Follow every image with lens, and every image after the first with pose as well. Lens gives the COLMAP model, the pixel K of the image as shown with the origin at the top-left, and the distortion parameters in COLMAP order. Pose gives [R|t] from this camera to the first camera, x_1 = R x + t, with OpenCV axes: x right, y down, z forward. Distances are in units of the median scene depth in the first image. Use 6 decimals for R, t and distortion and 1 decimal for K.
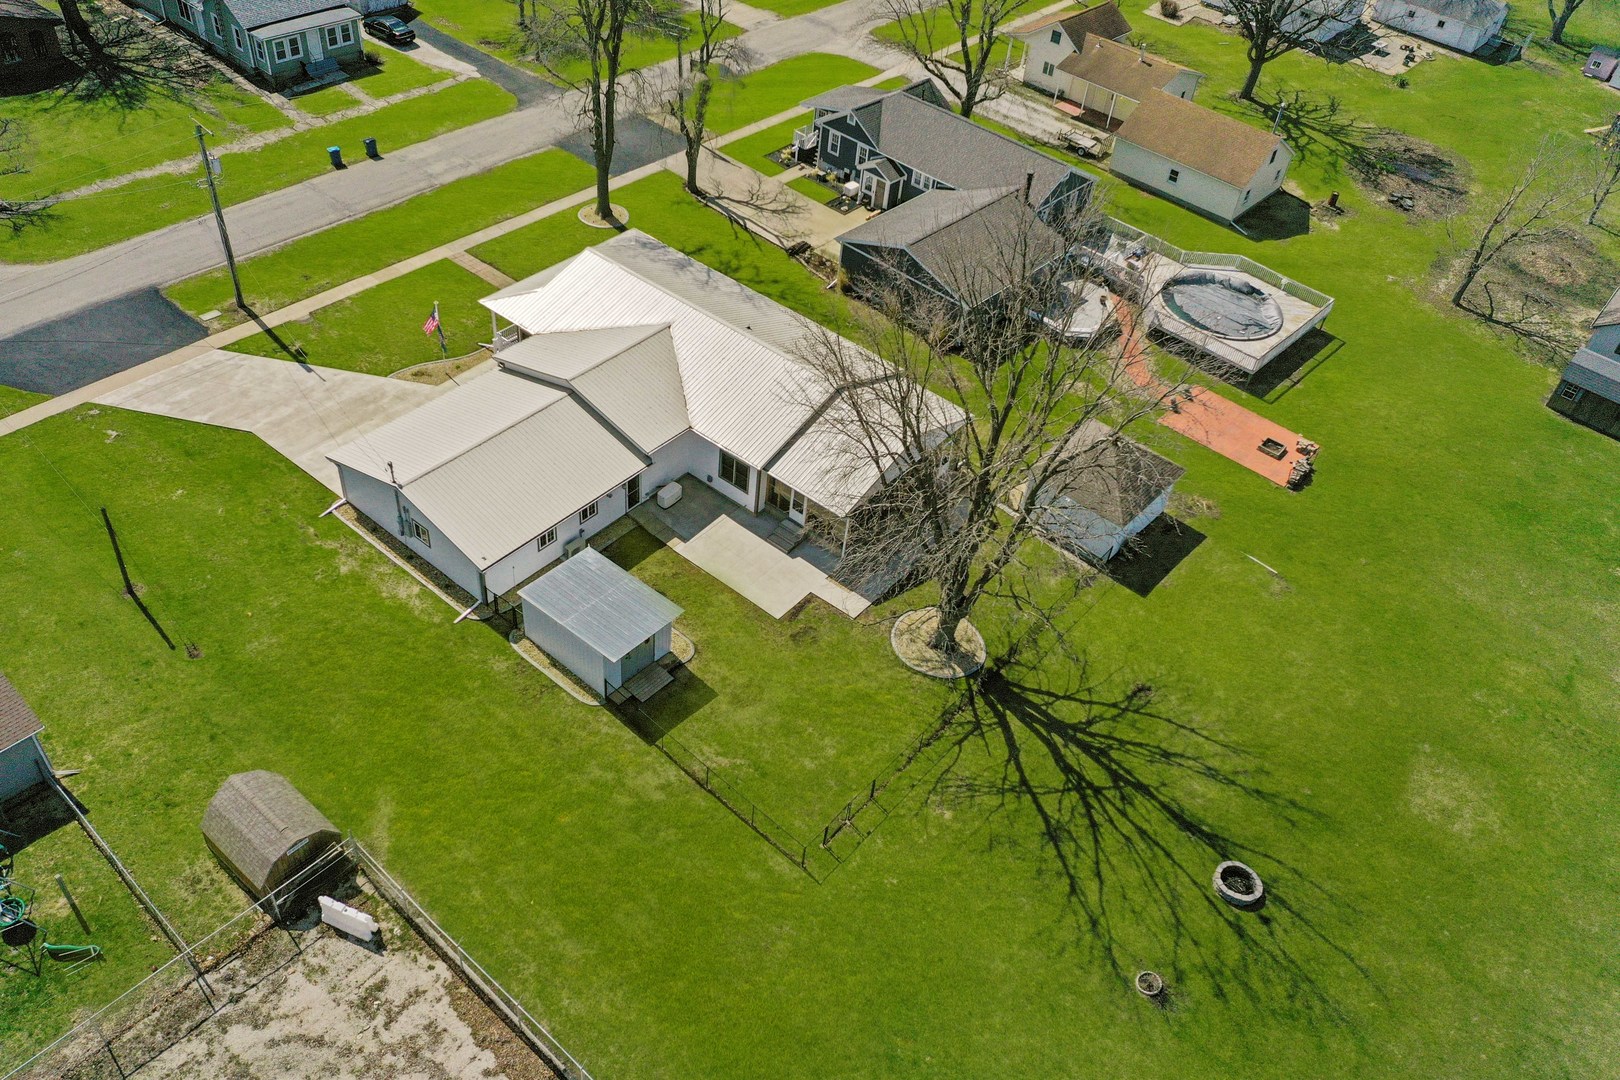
lens RADIAL K [[1274.2, 0, 810.0], [0, 1274.2, 540.0], [0, 0, 1]] dist [-0.015707, 0.000789]
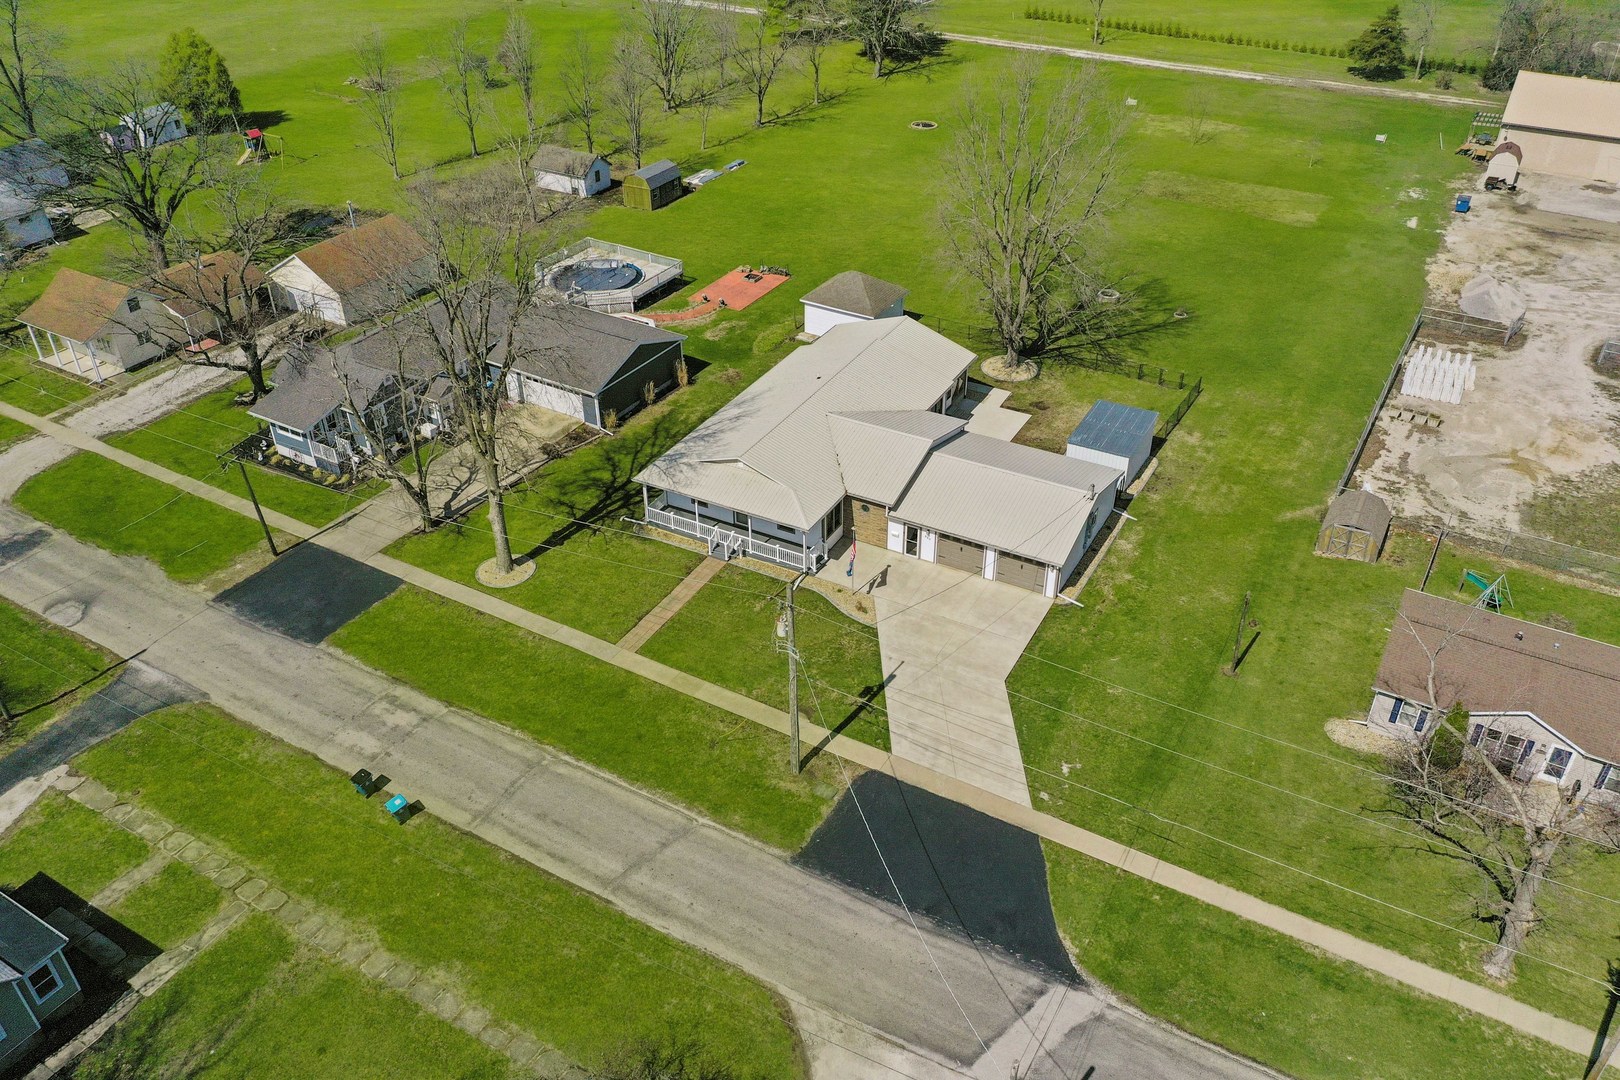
lens RADIAL K [[1274.2, 0, 810.0], [0, 1274.2, 540.0], [0, 0, 1]] dist [-0.015707, 0.000789]
pose [[-0.180796, -0.624272, 0.759998, -1.020029], [0.656912, 0.498445, 0.565702, -0.746493], [-0.731970, 0.601528, 0.319975, 0.667633]]
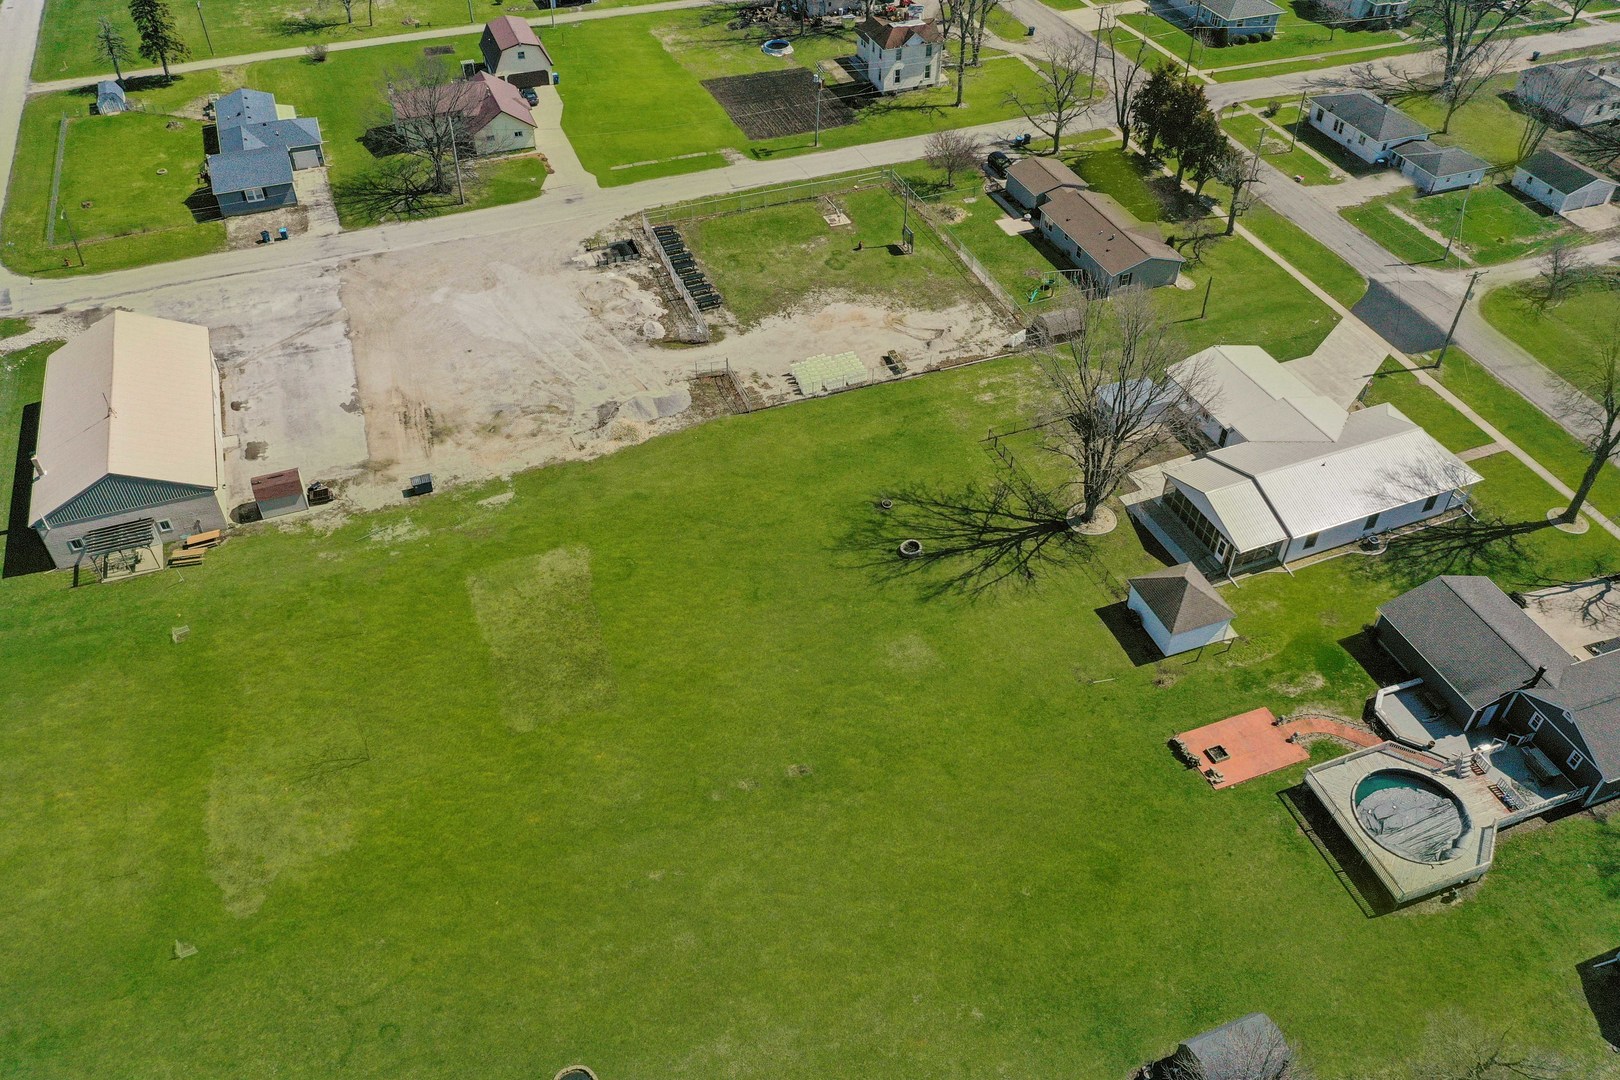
lens RADIAL K [[1274.2, 0, 810.0], [0, 1274.2, 540.0], [0, 0, 1]] dist [-0.015707, 0.000789]
pose [[-0.472353, 0.521427, -0.710631, 1.380234], [-0.629390, 0.364891, 0.686092, -0.784220], [0.617050, 0.771342, 0.155823, 0.394823]]
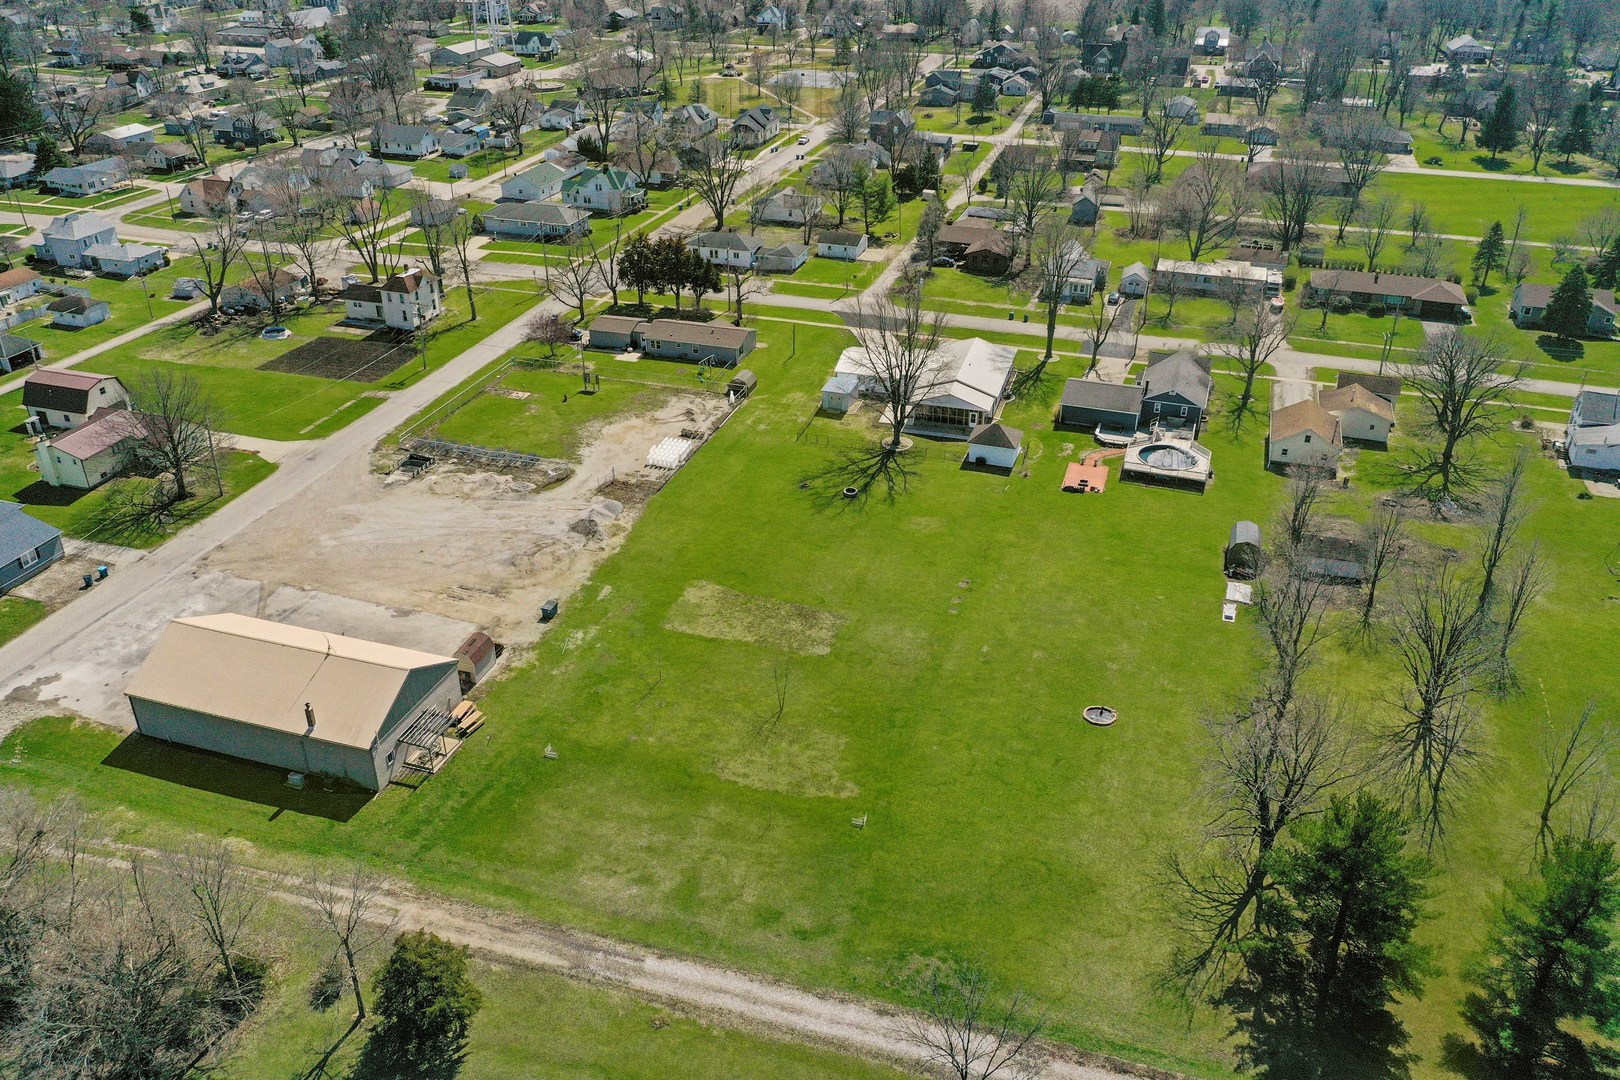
lens RADIAL K [[1274.2, 0, 810.0], [0, 1274.2, 540.0], [0, 0, 1]] dist [-0.015707, 0.000789]
pose [[0.392456, 0.365509, -0.844027, 2.175314], [-0.597857, 0.798722, 0.067898, 0.150703], [0.698960, 0.477961, 0.531985, -0.511176]]
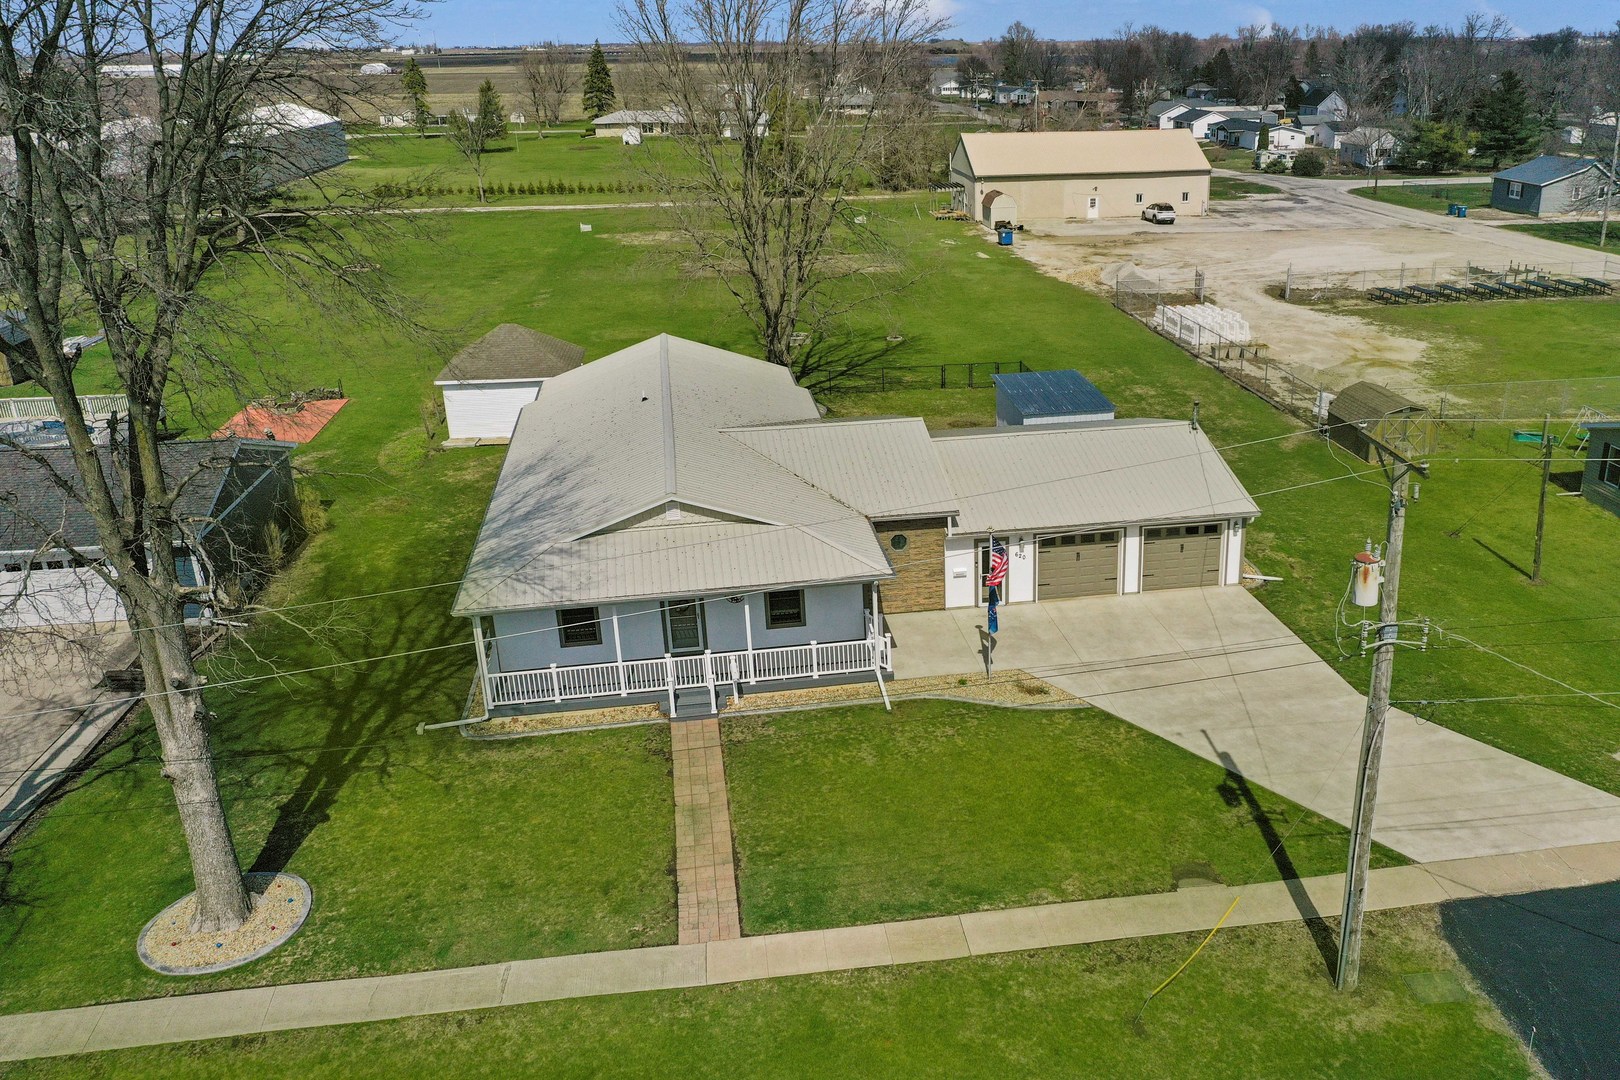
lens RADIAL K [[1293.9, 0, 861.4], [0, 1293.9, 563.4], [0, 0, 1]] dist [-0.010163, -0.000094]
pose [[-0.748582, -0.304275, 0.589102, -0.540708], [0.424665, 0.462309, 0.778415, -0.578430], [-0.509200, 0.832879, -0.216861, 1.090158]]
